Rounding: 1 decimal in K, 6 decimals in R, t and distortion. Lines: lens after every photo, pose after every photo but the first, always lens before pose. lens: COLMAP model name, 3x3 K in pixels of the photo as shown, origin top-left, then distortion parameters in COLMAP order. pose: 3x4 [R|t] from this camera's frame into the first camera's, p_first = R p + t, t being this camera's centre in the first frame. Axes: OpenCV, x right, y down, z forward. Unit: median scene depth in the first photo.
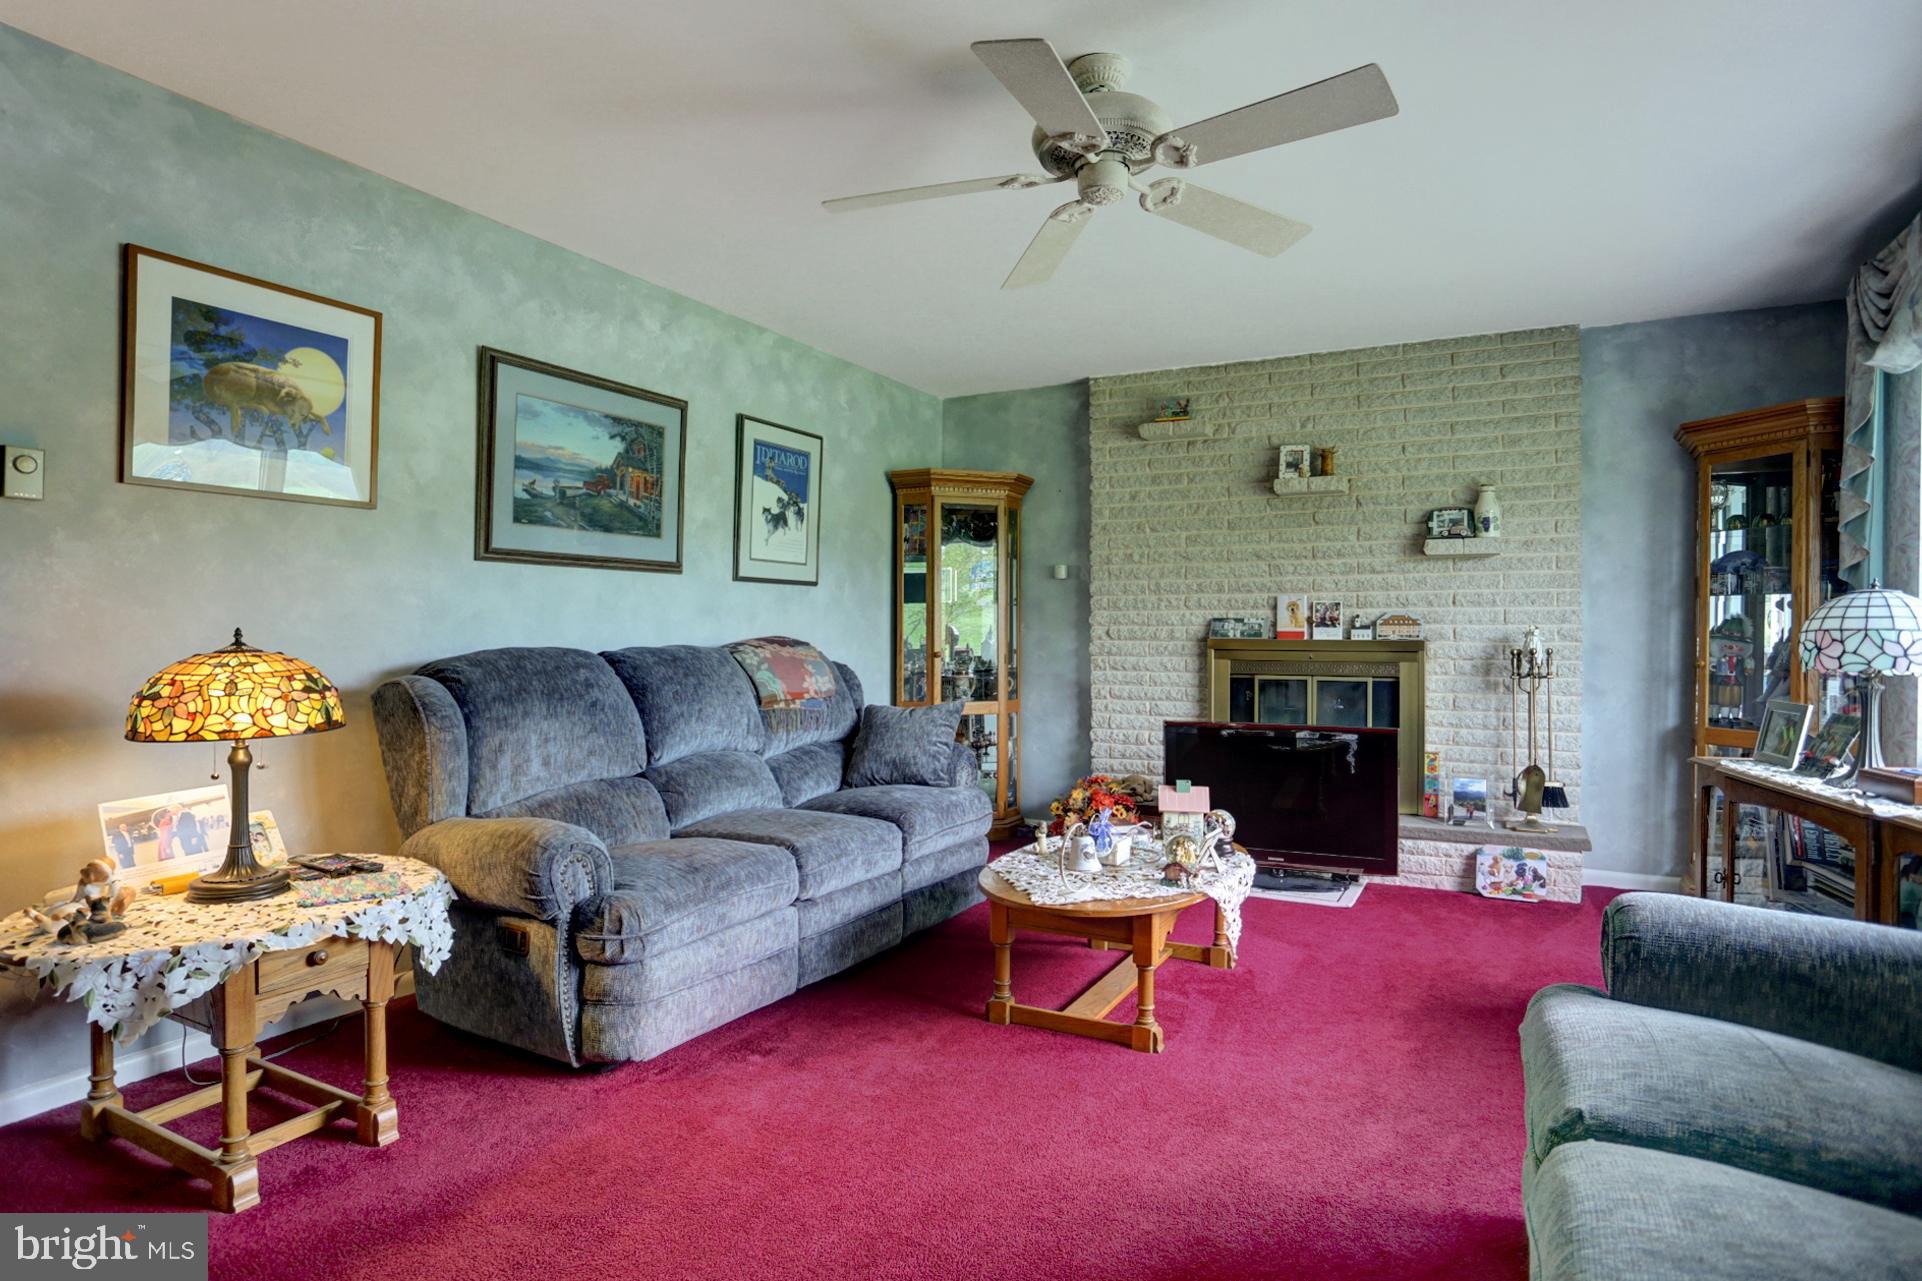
lens RADIAL K [[1032.9, 0, 925.5], [0, 1032.9, 617.0], [0, 0, 1]] dist [-0.066167, 0.025545]
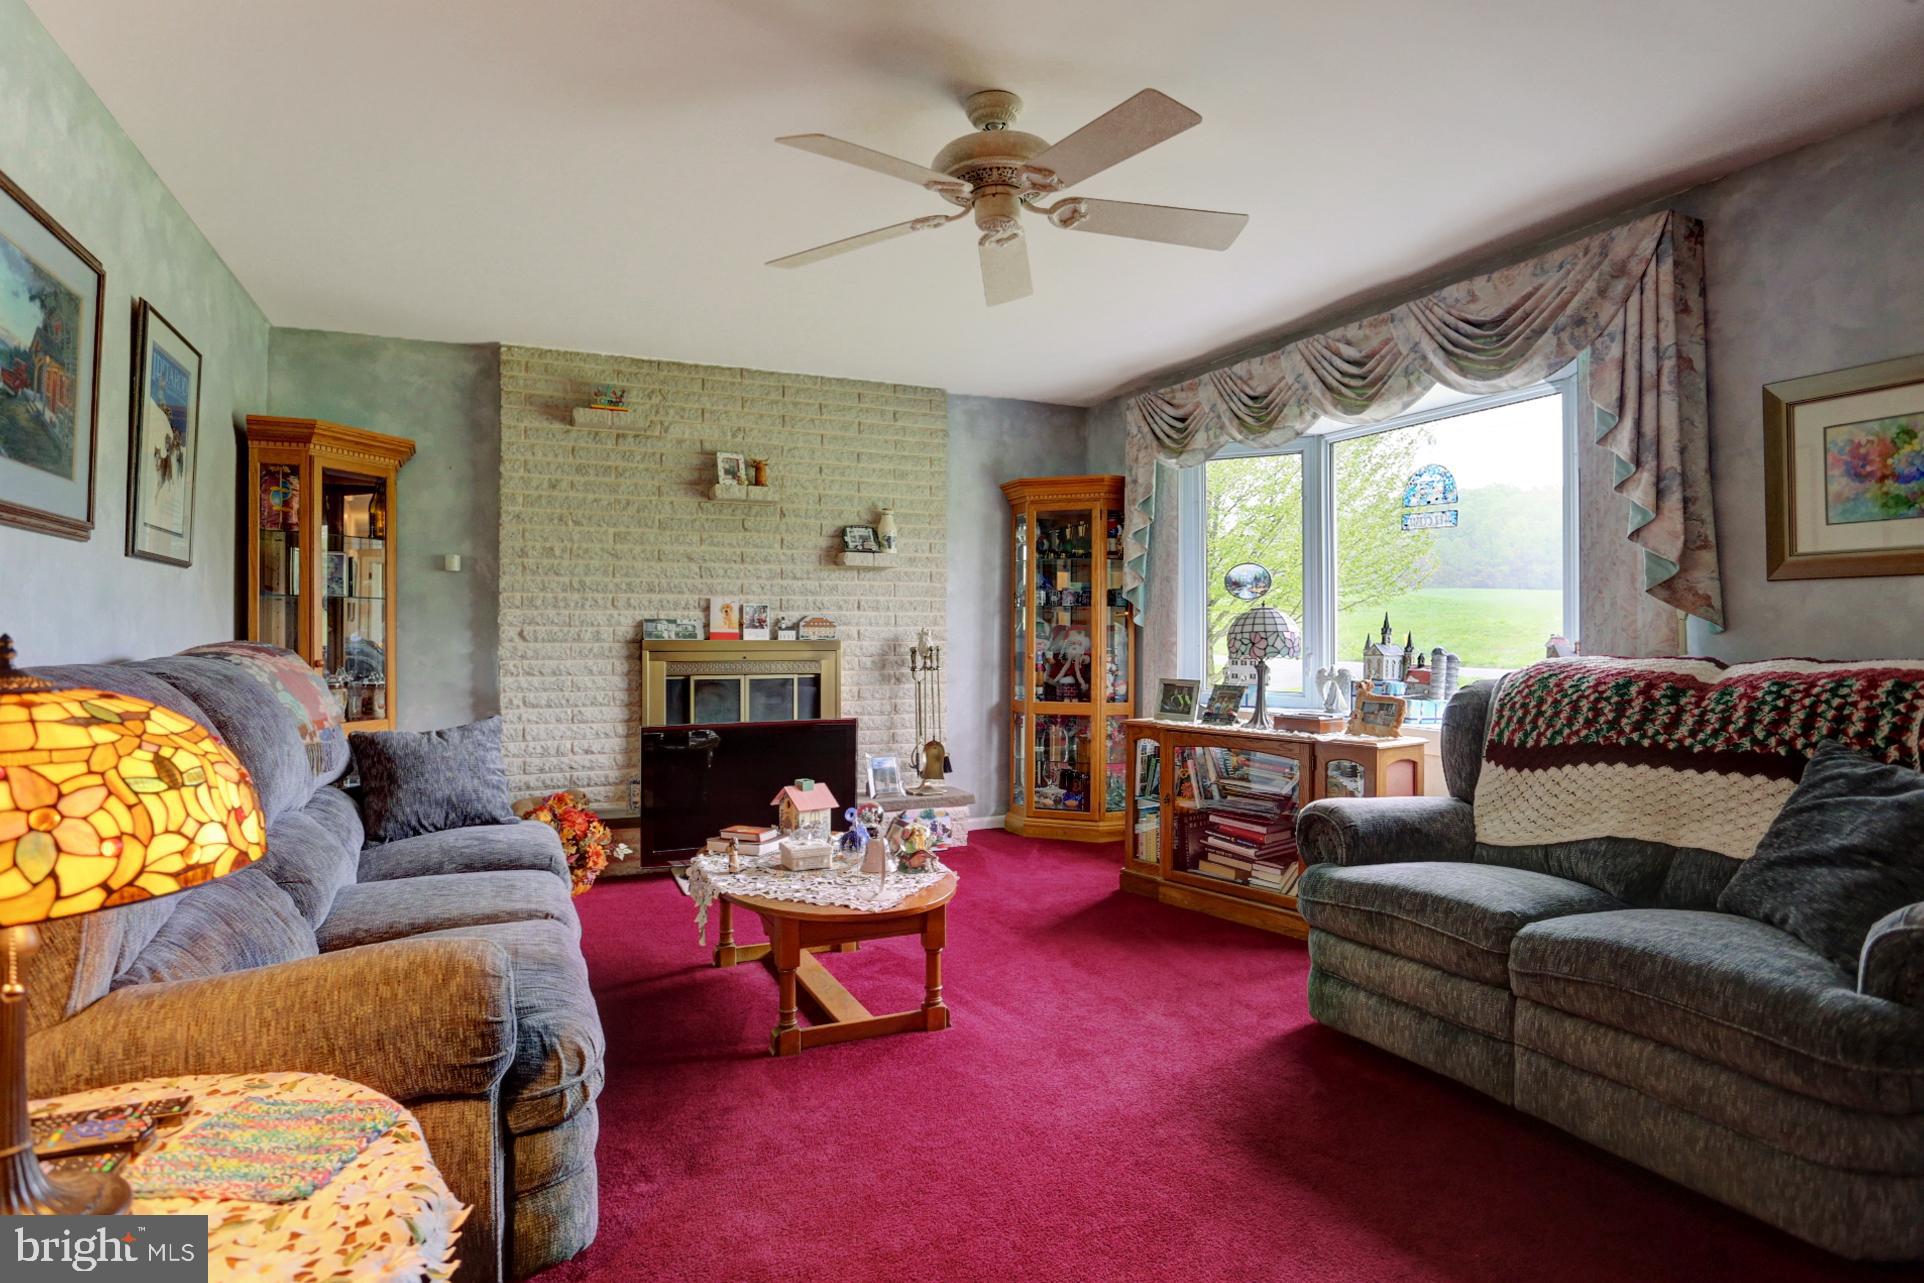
lens RADIAL K [[1033.9, 0, 959.1], [0, 1033.9, 624.1], [0, 0, 1]] dist [-0.066167, 0.025545]
pose [[0.600235, 0.004249, 0.799812, -0.342057], [-0.009827, 0.999950, 0.002062, 0.001173], [-0.799763, -0.009097, 0.600247, 0.189507]]
